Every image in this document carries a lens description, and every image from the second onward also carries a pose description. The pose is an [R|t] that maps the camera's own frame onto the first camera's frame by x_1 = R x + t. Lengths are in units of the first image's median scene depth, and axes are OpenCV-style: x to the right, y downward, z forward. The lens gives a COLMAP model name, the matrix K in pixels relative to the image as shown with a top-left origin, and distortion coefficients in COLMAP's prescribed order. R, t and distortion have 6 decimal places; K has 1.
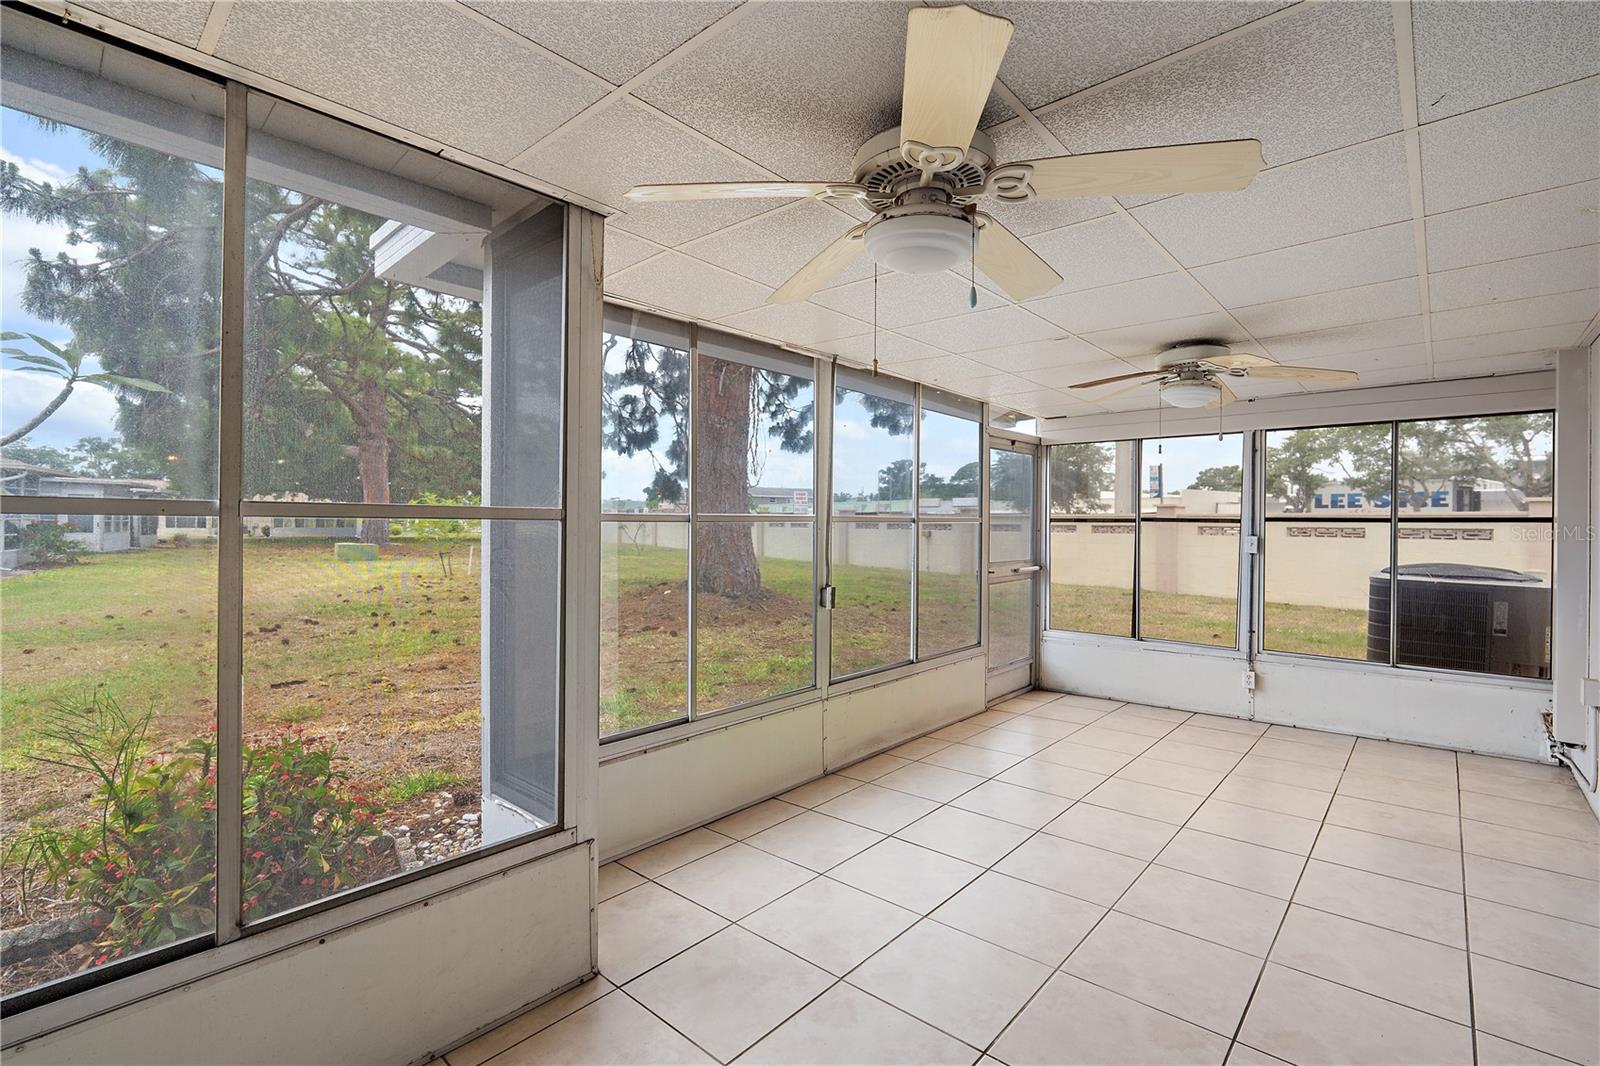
lens RADIAL K [[720.0, 0, 791.4], [0, 720.0, 534.0], [0, 0, 1]] dist [-0.007448, 0.001629]
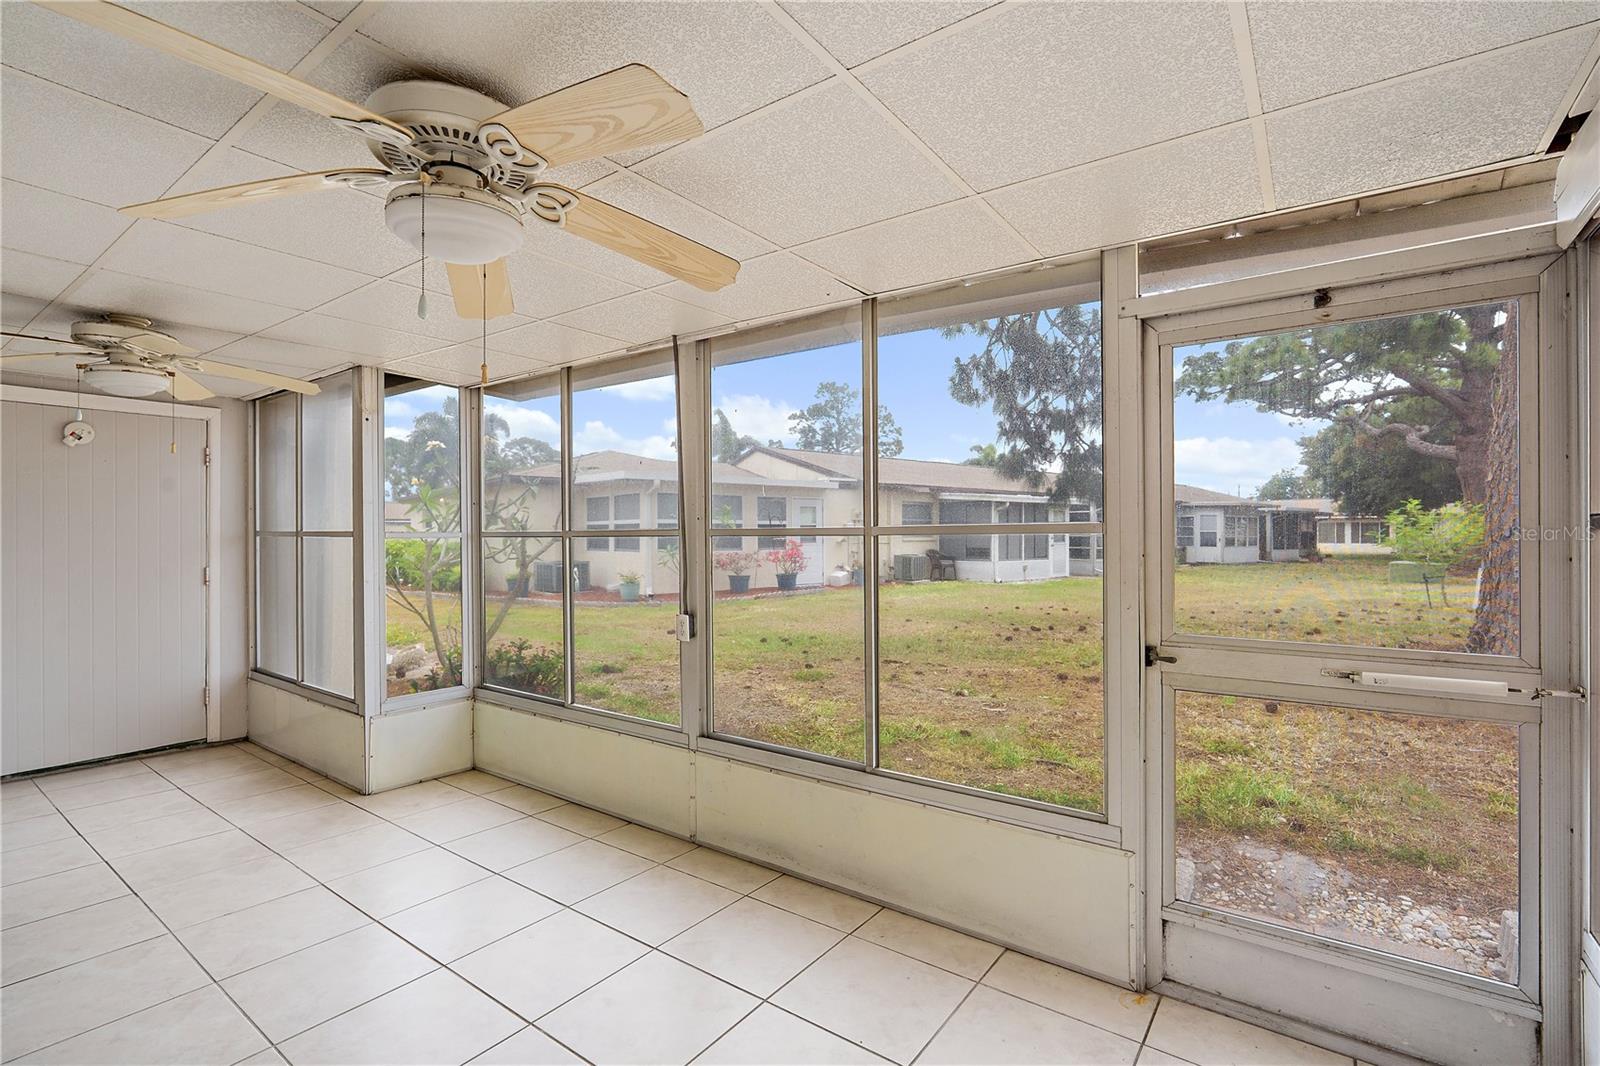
lens RADIAL K [[720.0, 0, 783.7], [0, 720.0, 538.0], [0, 0, 1]] dist [-0.007448, 0.001629]
pose [[0.109651, -0.003486, -0.993964, 0.829211], [-0.012931, 0.999904, -0.004933, -0.011646], [0.993886, 0.013394, 0.109596, 0.946216]]
